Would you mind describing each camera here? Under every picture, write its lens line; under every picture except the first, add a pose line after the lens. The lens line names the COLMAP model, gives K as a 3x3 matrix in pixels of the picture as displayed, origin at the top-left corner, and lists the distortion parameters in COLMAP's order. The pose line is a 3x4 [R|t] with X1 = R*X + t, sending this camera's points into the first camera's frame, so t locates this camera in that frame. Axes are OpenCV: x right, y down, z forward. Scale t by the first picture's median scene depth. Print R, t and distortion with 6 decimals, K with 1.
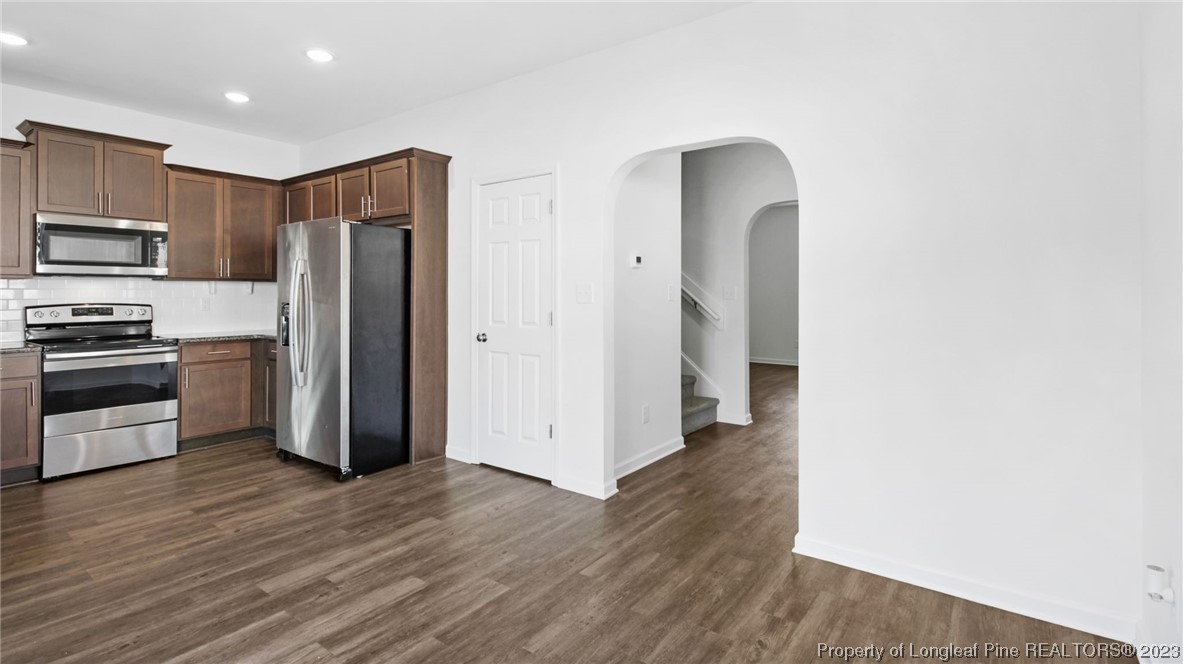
lens RADIAL K [[559.3, 0, 622.2], [0, 559.3, 289.2], [0, 0, 1]] dist [0.018829, -0.012261]
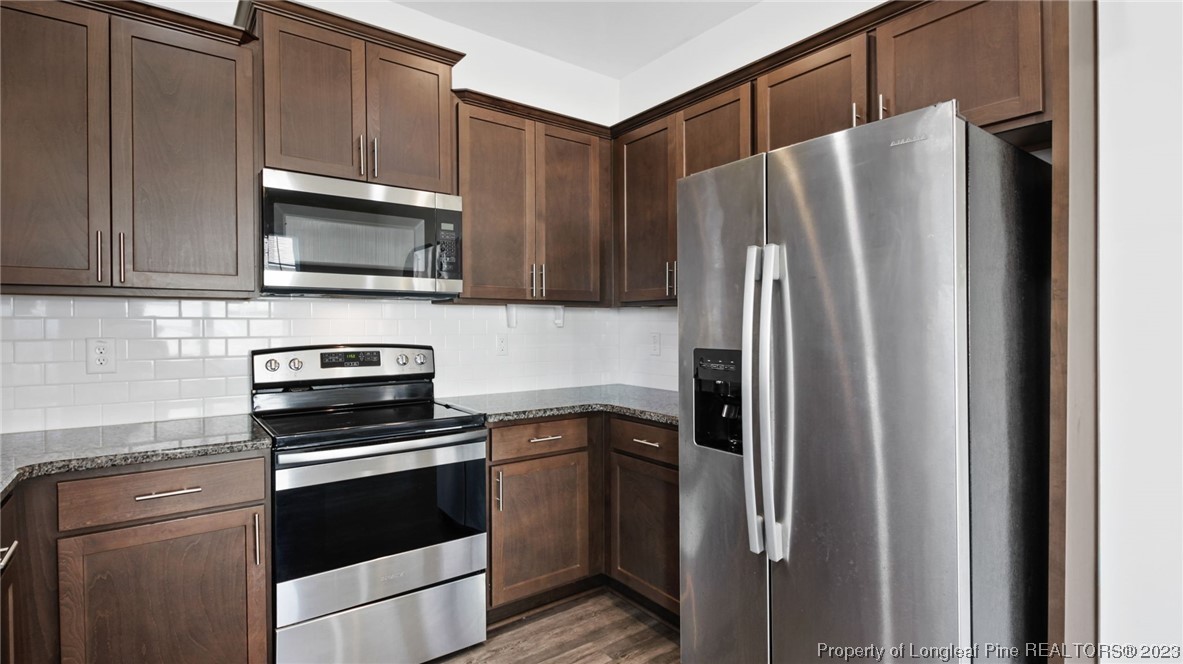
lens RADIAL K [[591.2, 0, 614.0], [0, 591.2, 329.1], [0, 0, 1]] dist [0.001721, -0.000124]
pose [[0.952937, 0.001790, -0.303162, -0.514653], [0.002615, 0.999897, 0.014125, 0.002198], [0.303156, -0.014253, 0.952834, 0.521914]]
